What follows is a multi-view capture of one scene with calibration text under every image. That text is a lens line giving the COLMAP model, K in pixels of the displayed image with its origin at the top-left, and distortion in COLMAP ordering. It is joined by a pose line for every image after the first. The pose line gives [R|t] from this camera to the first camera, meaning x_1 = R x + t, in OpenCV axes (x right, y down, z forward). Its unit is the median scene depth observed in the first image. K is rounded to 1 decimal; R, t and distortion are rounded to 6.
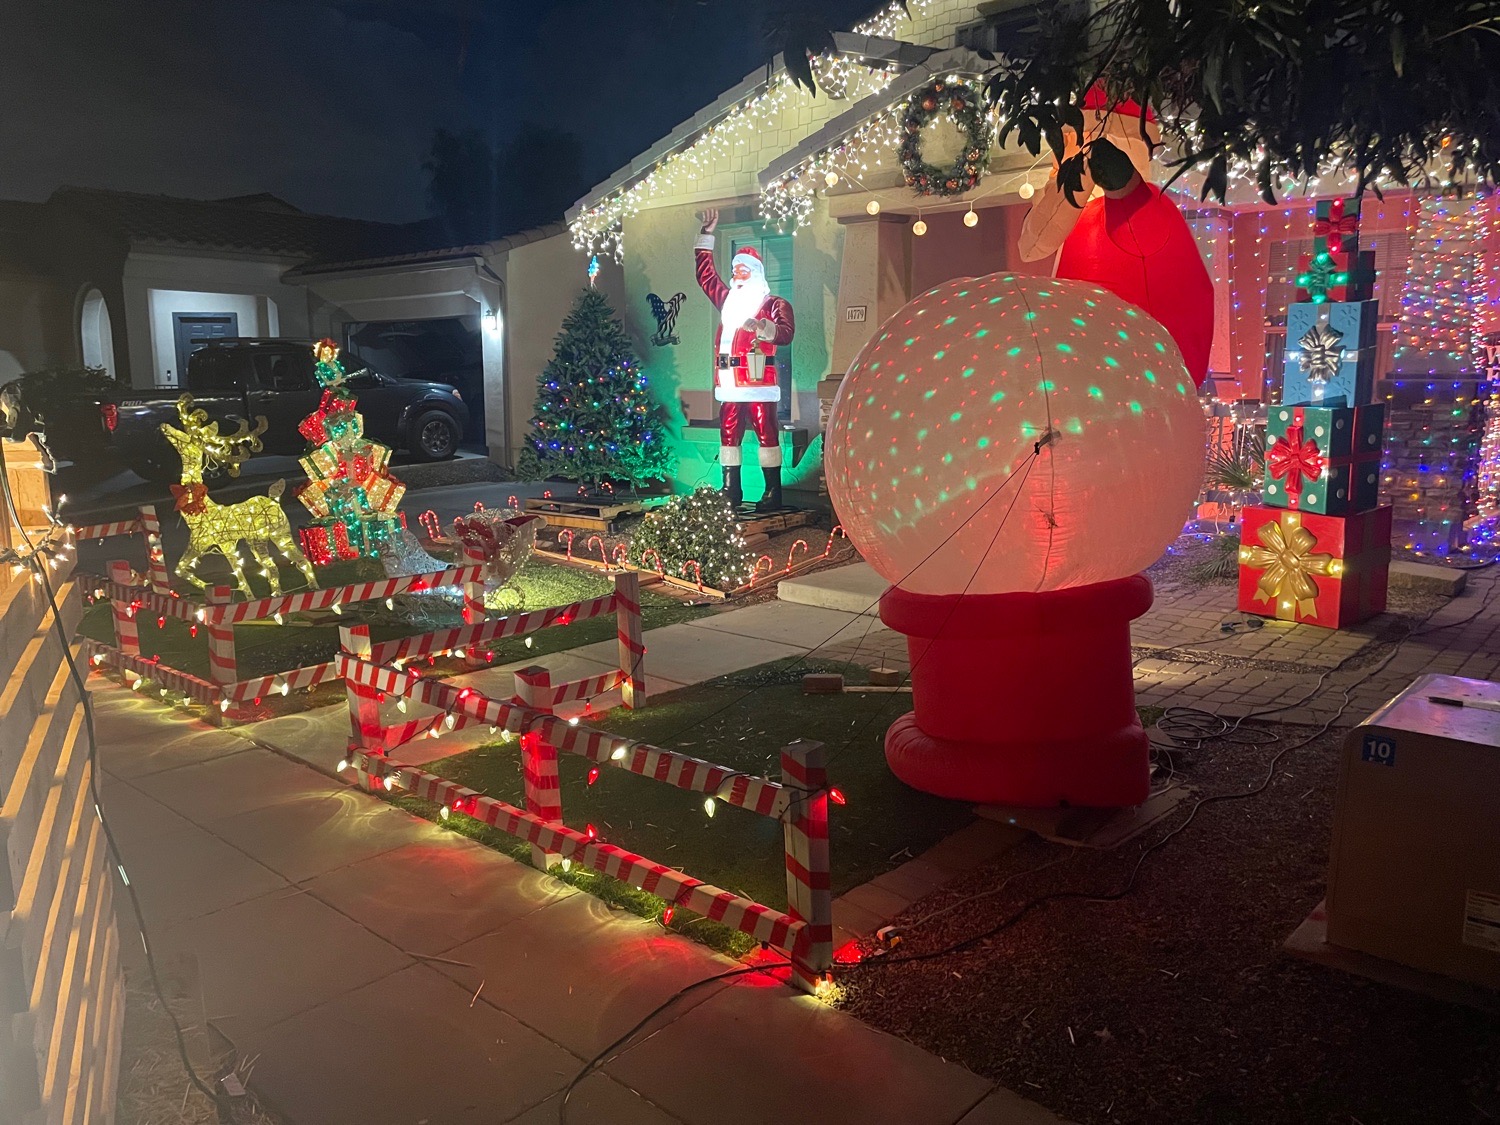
lens RADIAL K [[1120.6, 0, 750.0], [0, 1120.6, 562.5], [0, 0, 1]] dist [0.003212, -0.006549]
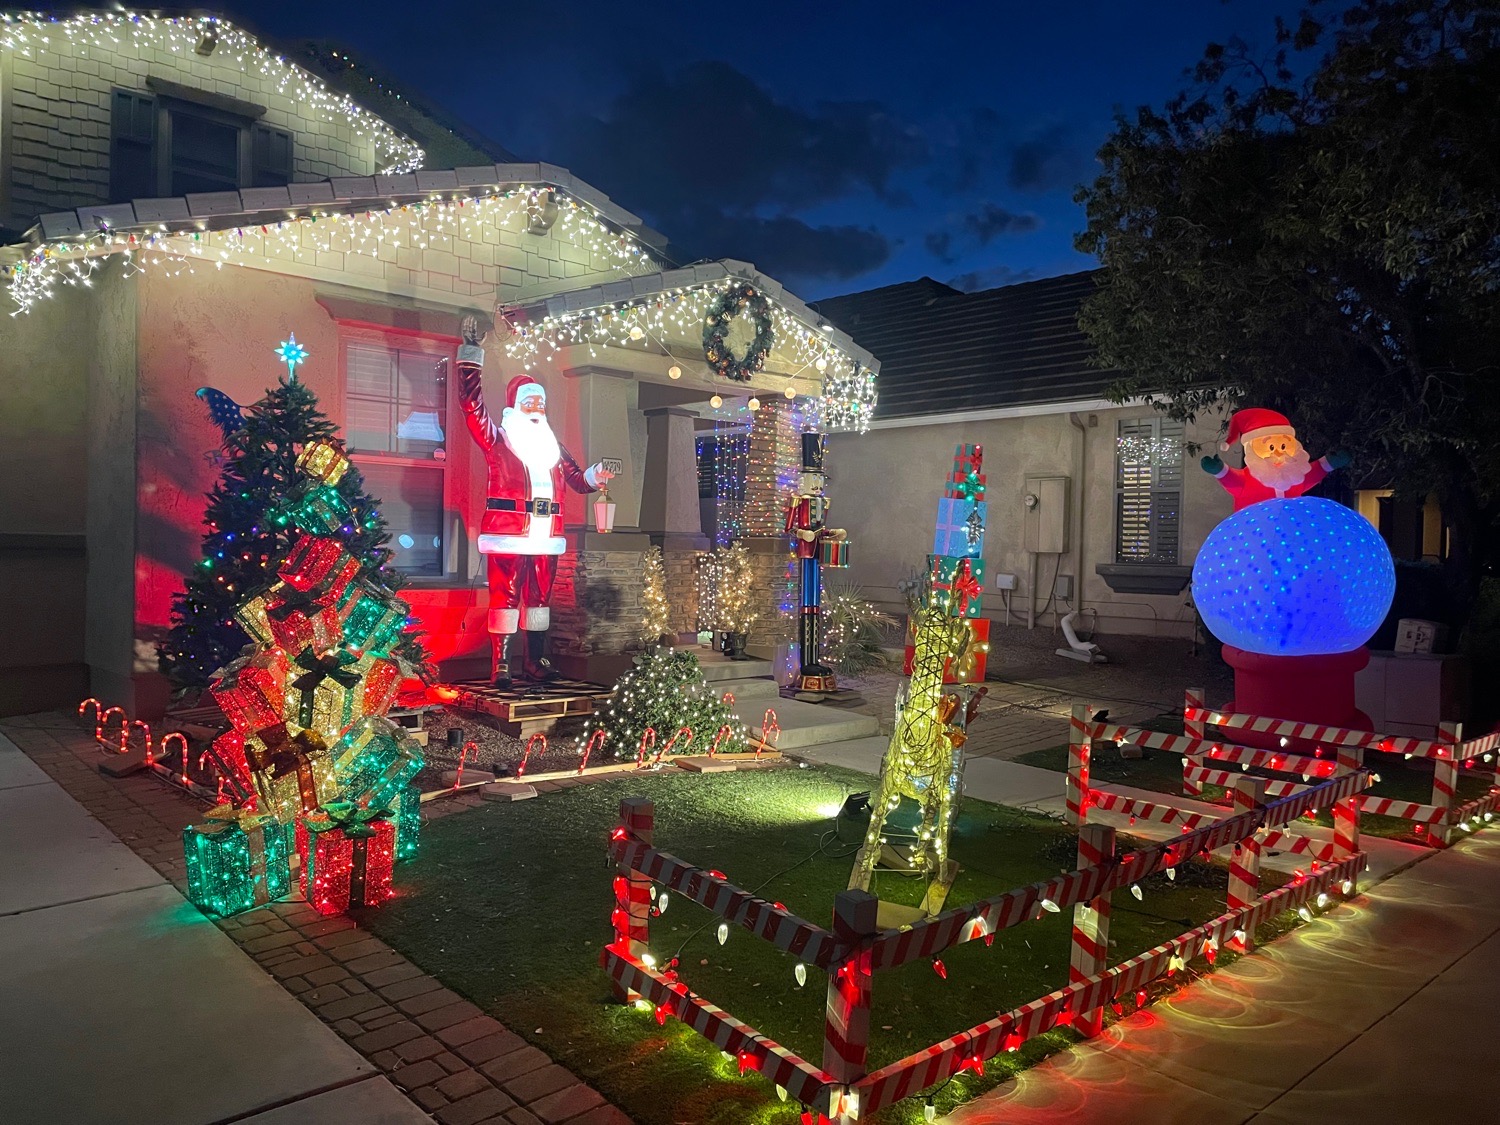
lens RADIAL K [[1120.6, 0, 750.0], [0, 1120.6, 562.5], [0, 0, 1]] dist [0.003212, -0.006549]
pose [[0.090742, -0.012581, 0.995795, -0.842507], [0.134952, 0.990852, 0.000221, -0.117316], [-0.986688, 0.134365, 0.091610, 0.772959]]
